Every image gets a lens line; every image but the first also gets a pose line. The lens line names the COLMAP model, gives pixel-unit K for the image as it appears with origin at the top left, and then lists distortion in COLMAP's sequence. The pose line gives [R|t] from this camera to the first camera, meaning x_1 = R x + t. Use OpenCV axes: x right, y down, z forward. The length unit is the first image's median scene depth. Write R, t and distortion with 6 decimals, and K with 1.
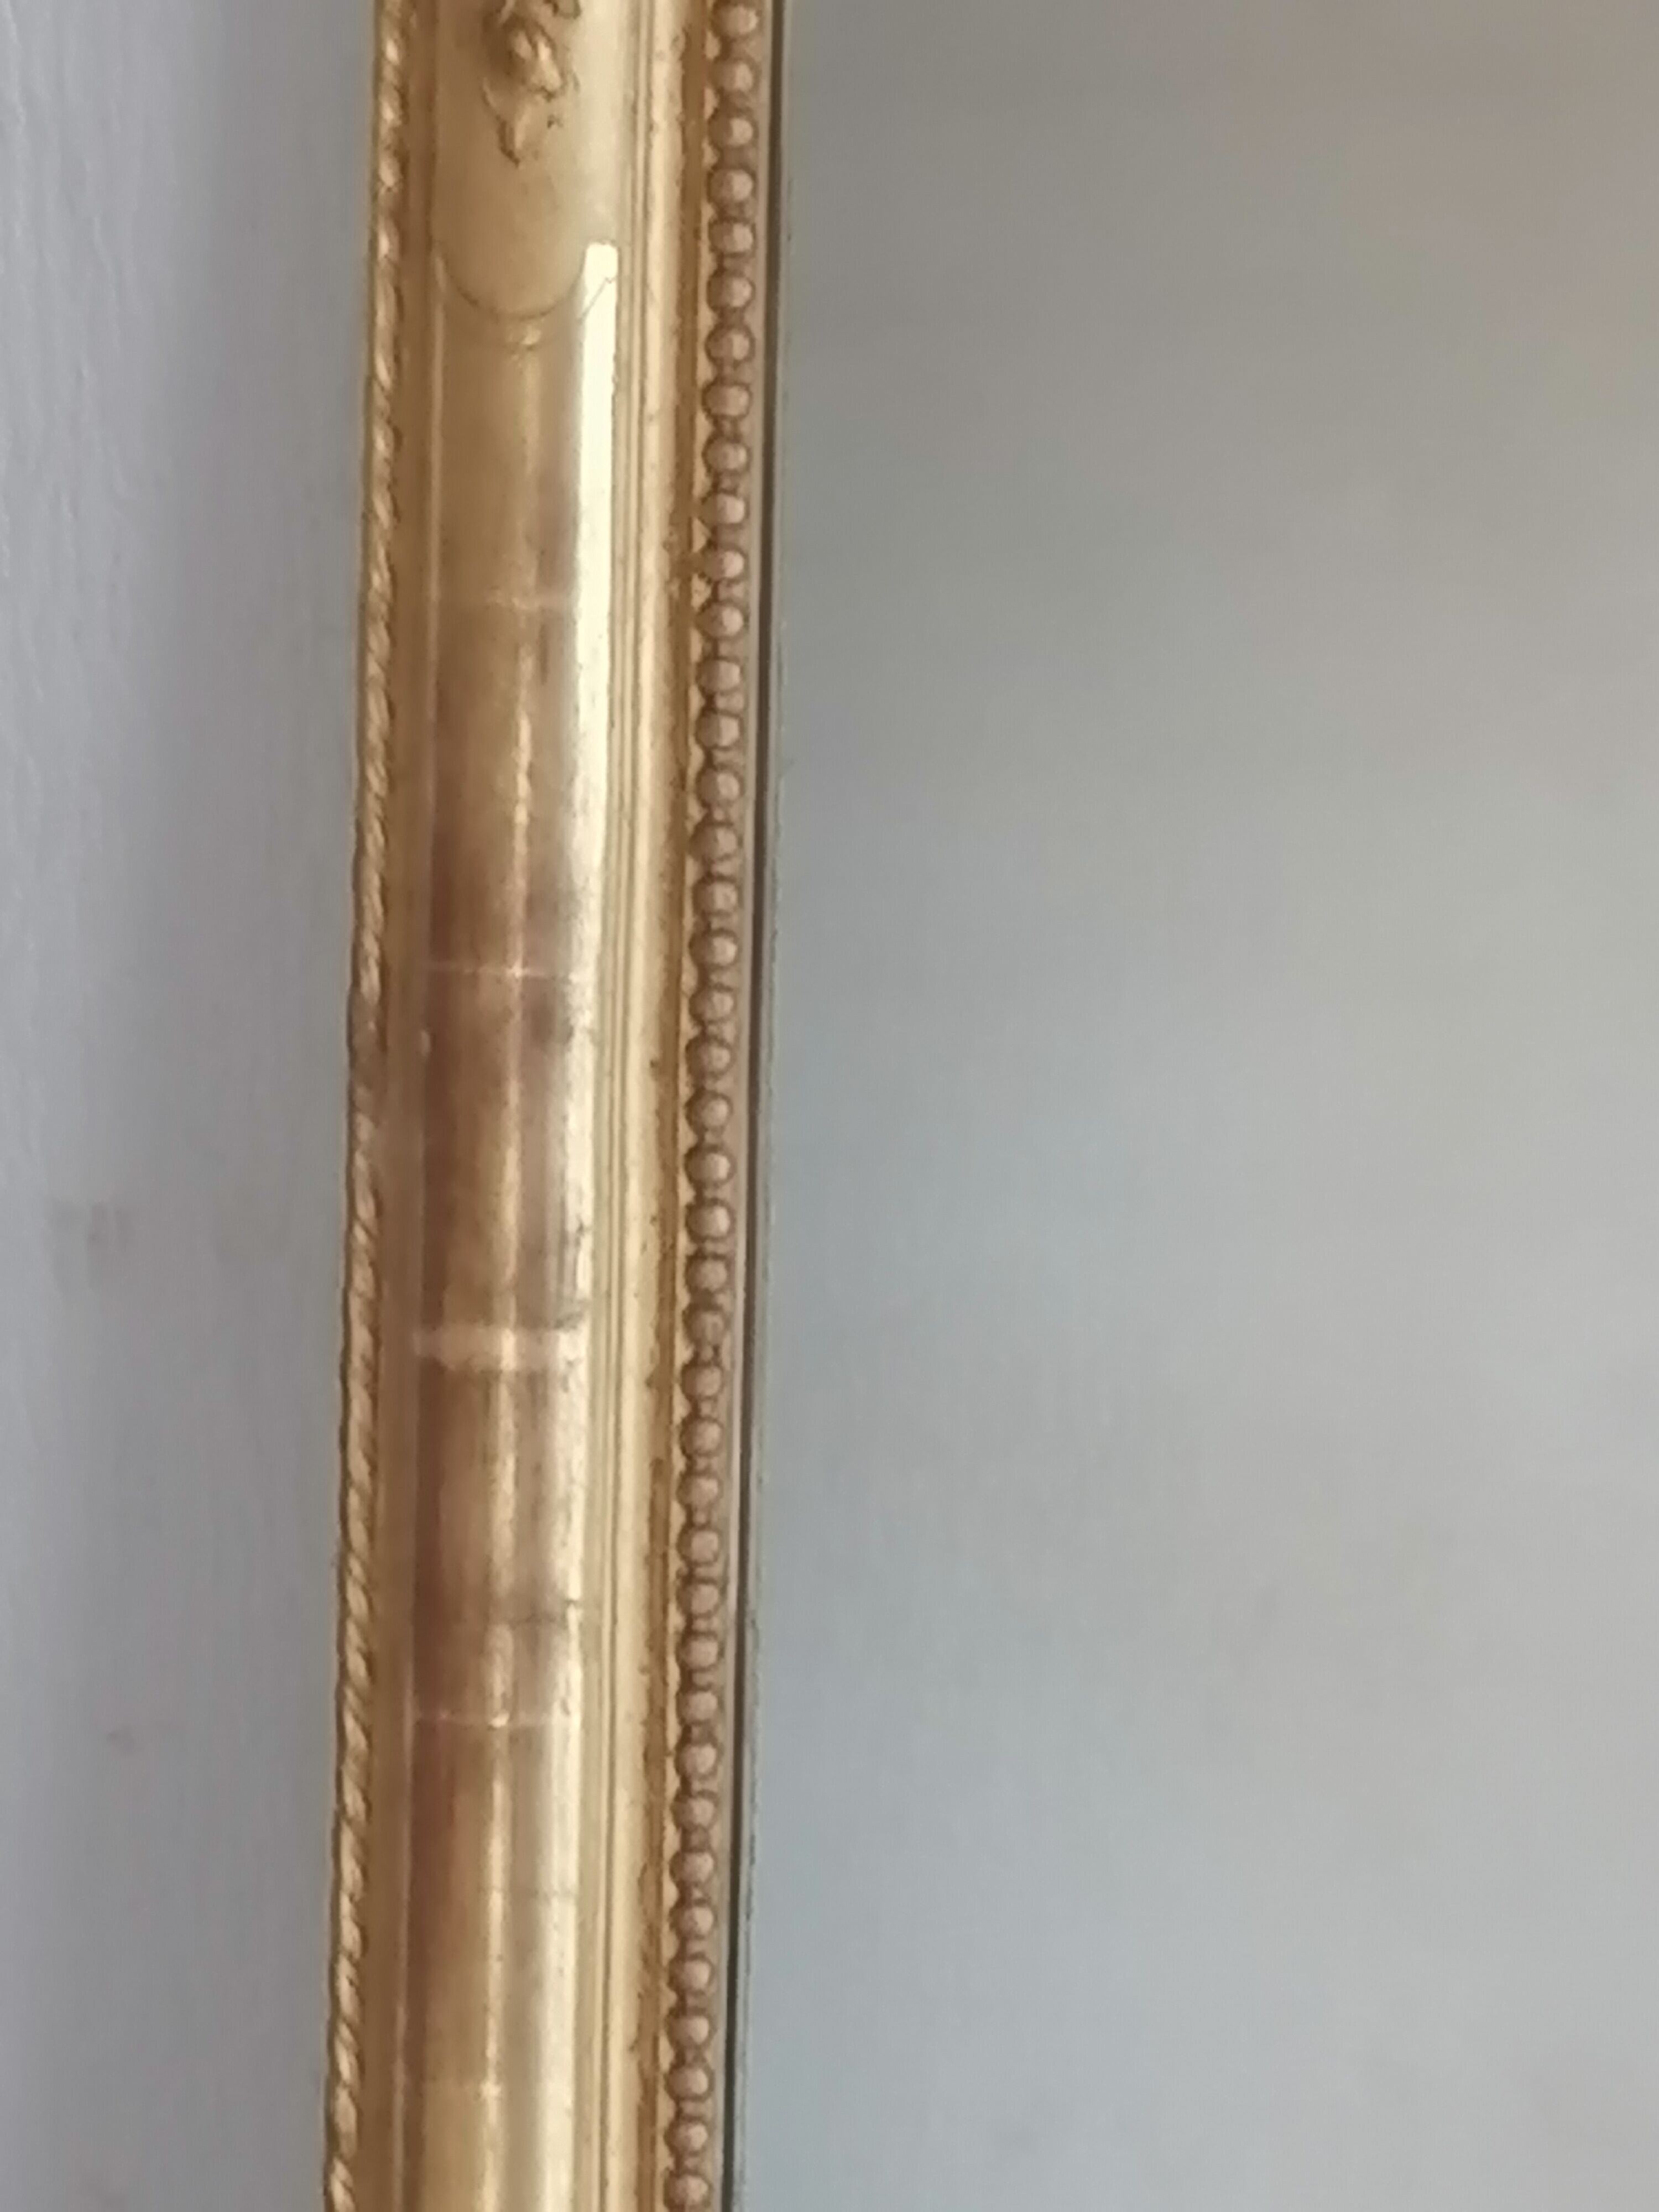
lens RADIAL K [[9623.9, 0, 829.5], [0, 9623.9, 1106.0], [0, 0, 1]] dist [0.127547, 0.691189]
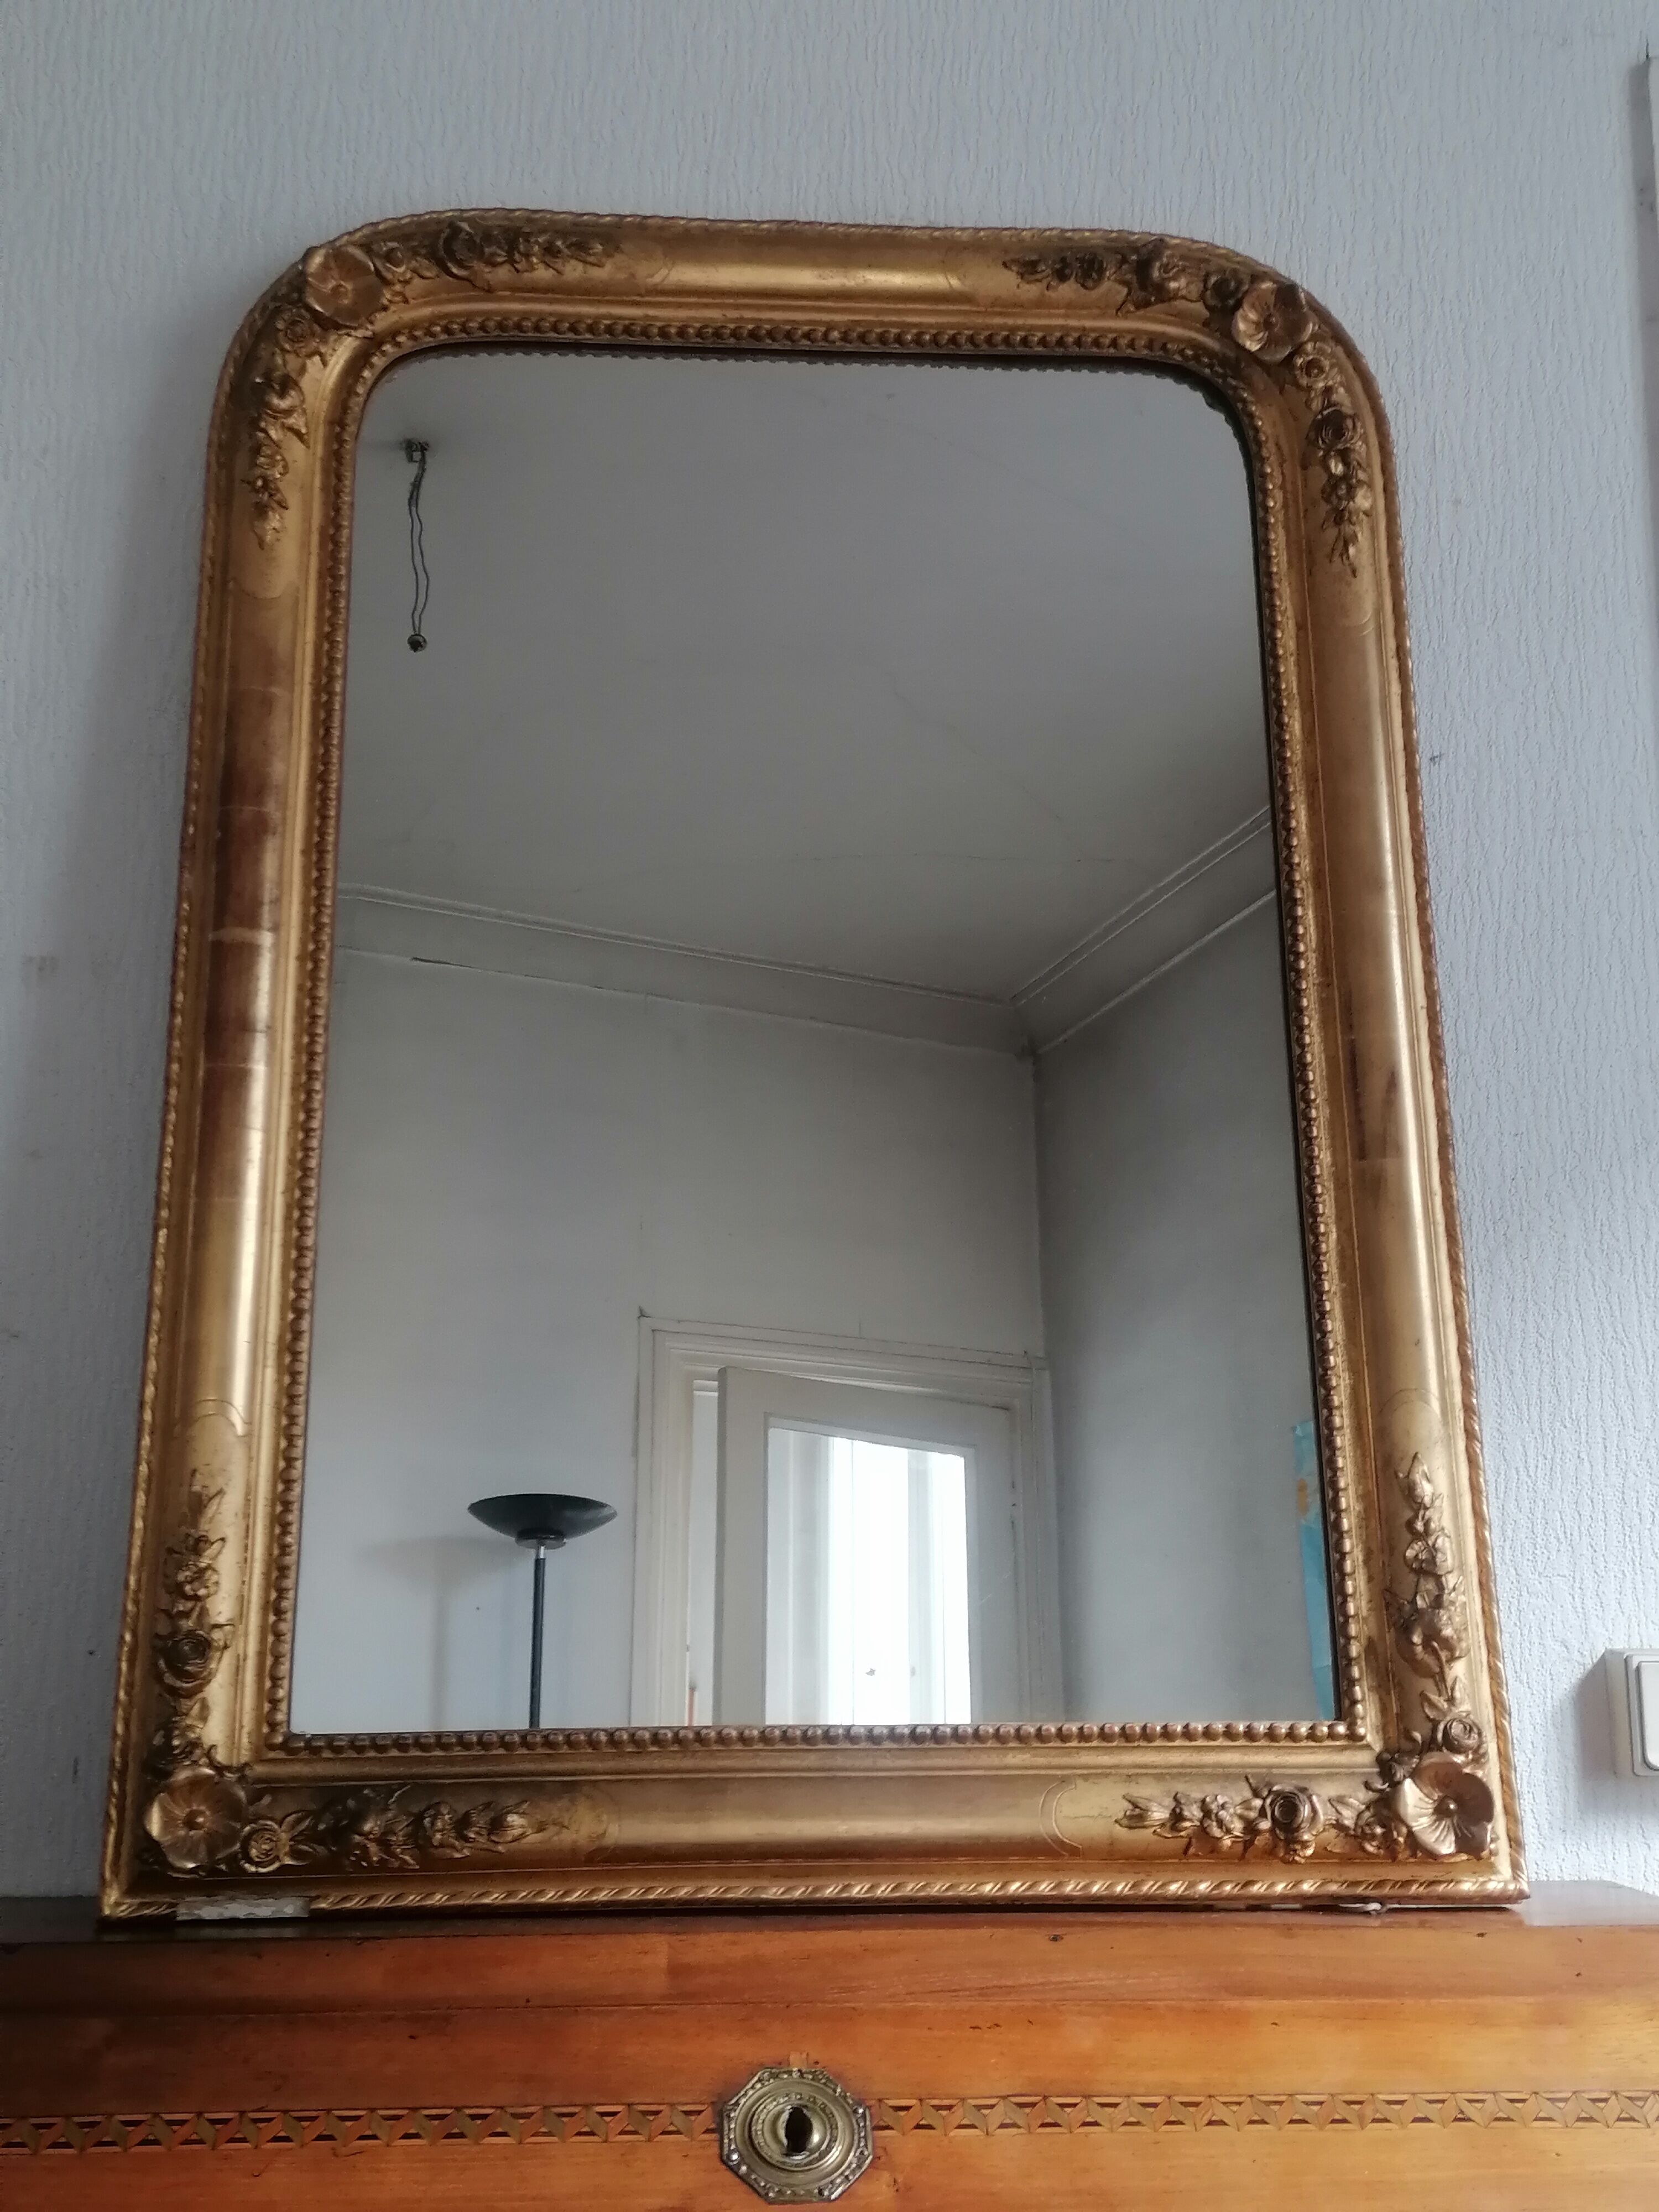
lens RADIAL K [[2217.8, 0, 829.5], [0, 2217.8, 1106.0], [0, 0, 1]] dist [0.123992, -0.149505]
pose [[0.899077, 0.086318, 0.429196, -0.154511], [0.066574, 0.942011, -0.328913, 0.292402], [-0.432698, 0.324291, 0.841194, 0.403634]]
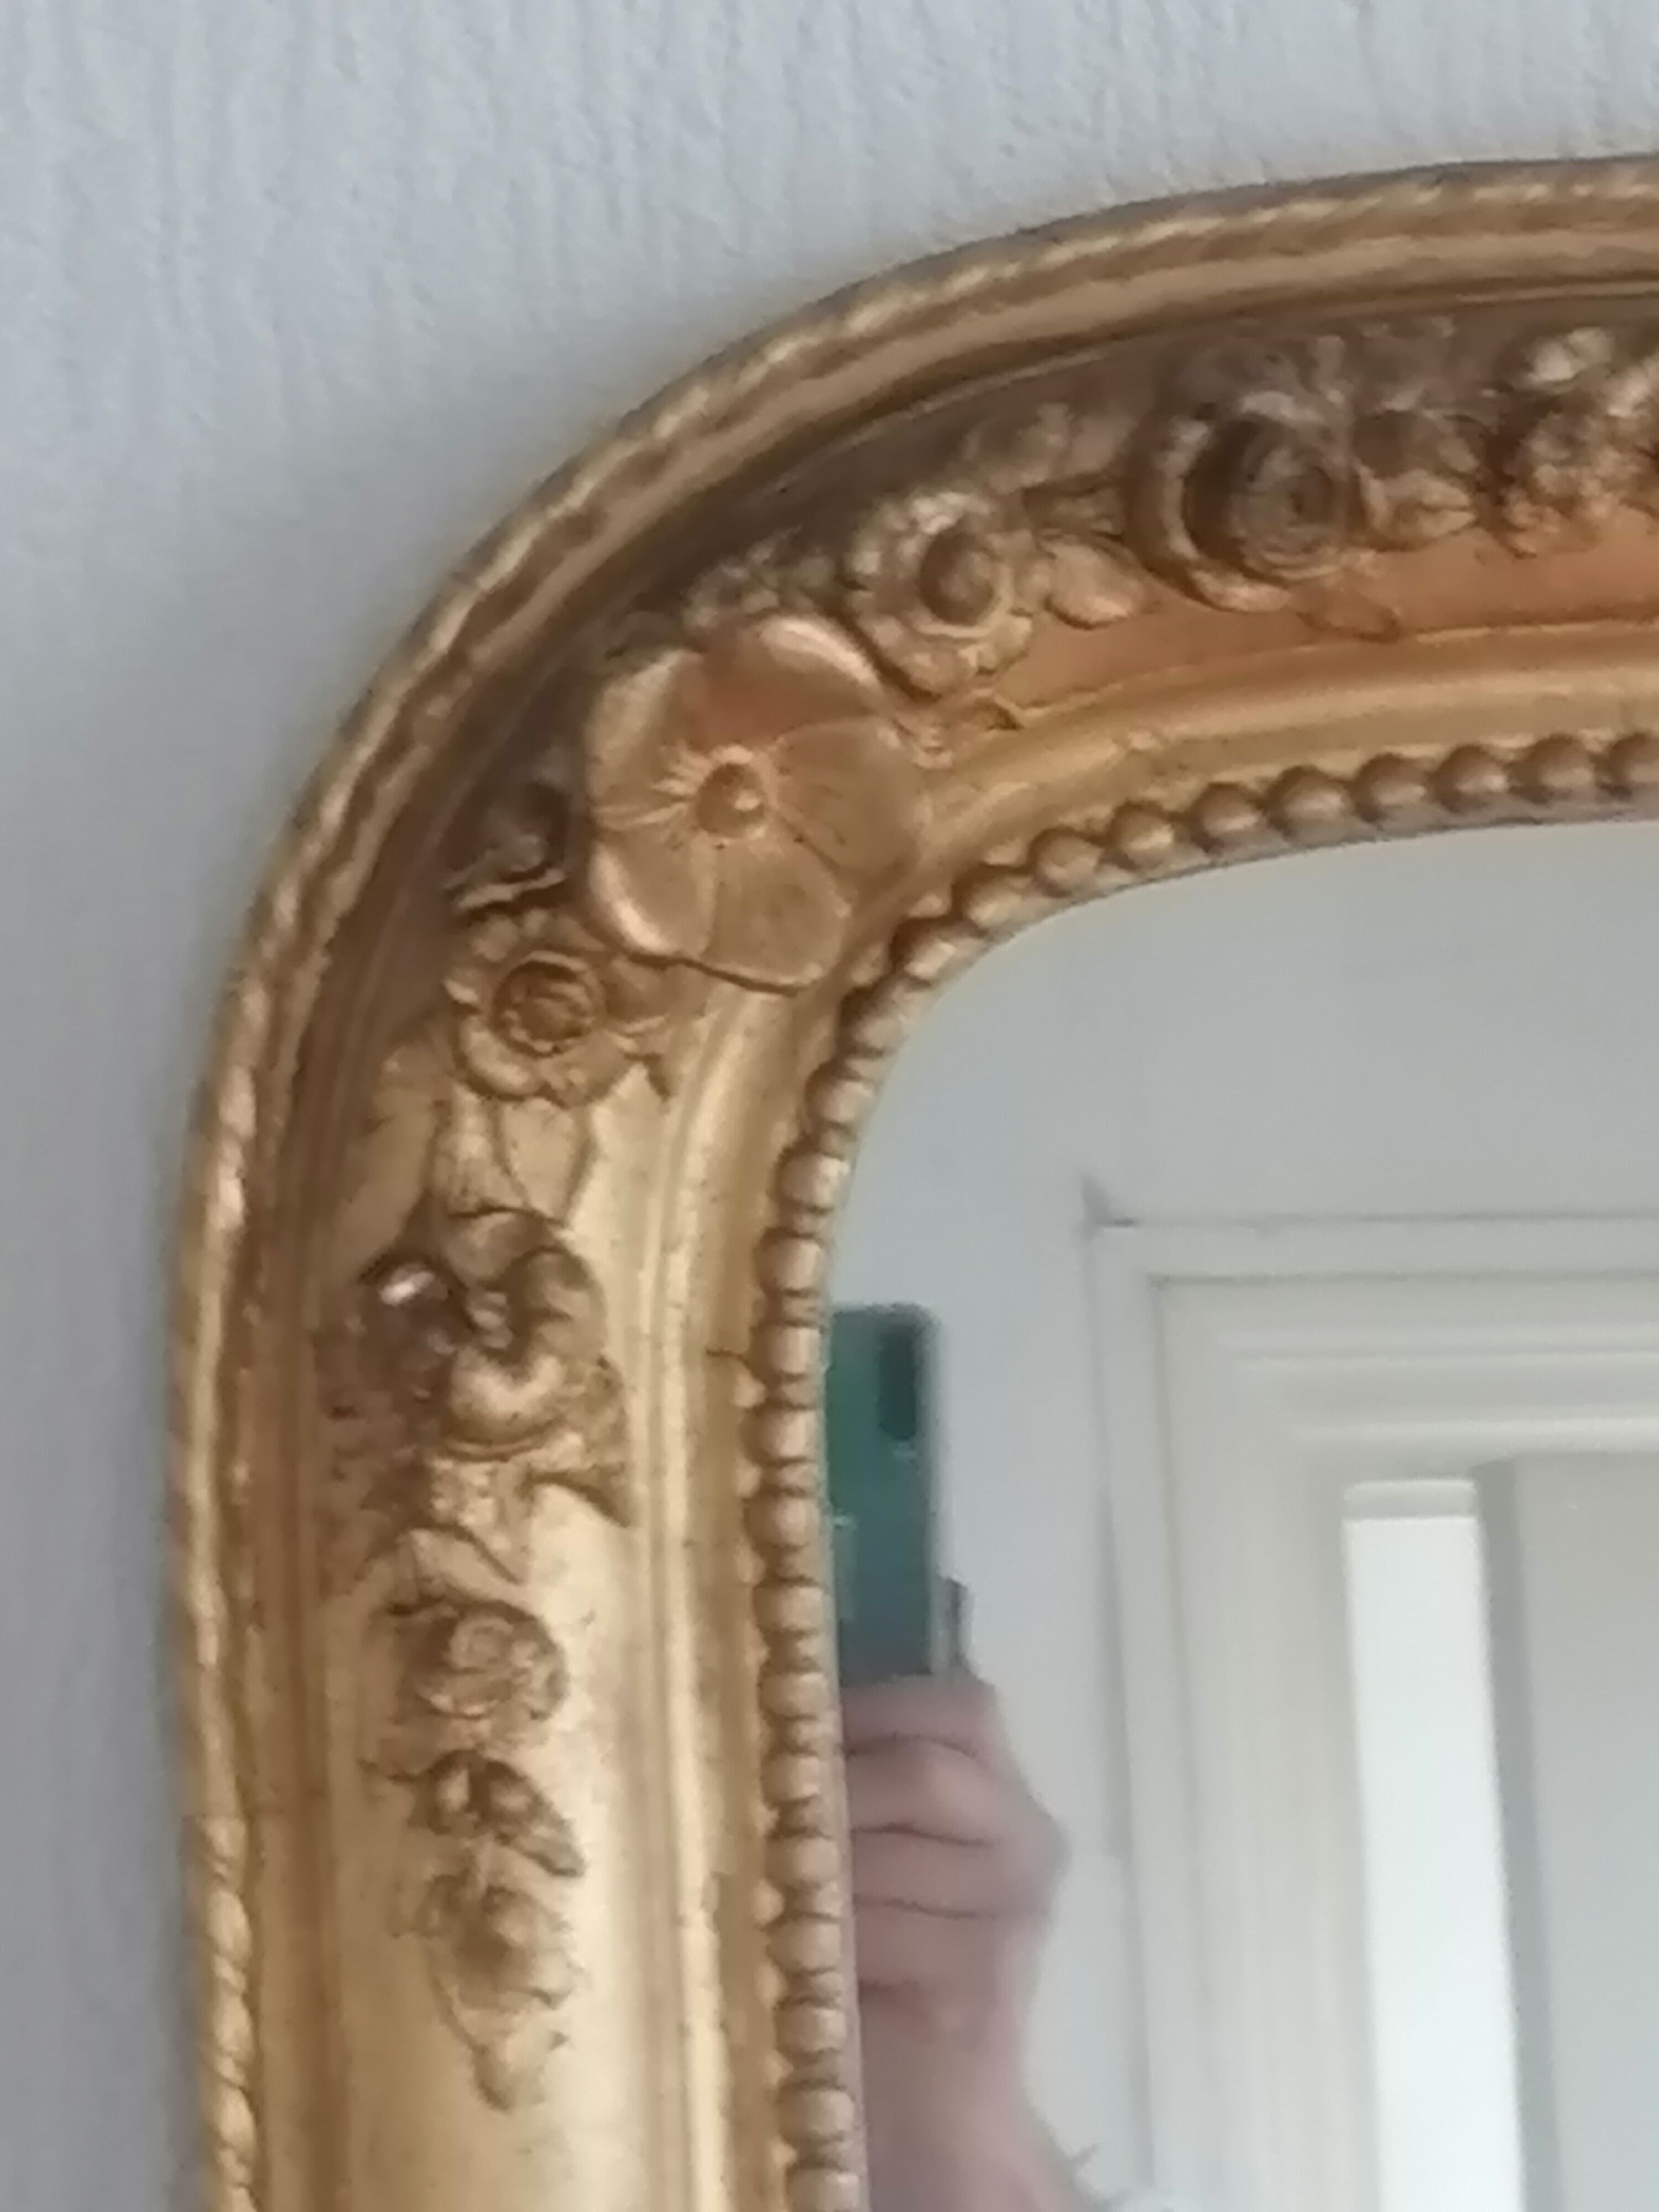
lens RADIAL K [[9623.9, 0, 829.5], [0, 9623.9, 1106.0], [0, 0, 1]] dist [0.127547, 0.691189]
pose [[0.925710, -0.063928, 0.372792, -0.246557], [0.107045, 0.989598, -0.096111, -0.098951], [-0.362770, 0.128876, 0.922924, 0.382312]]
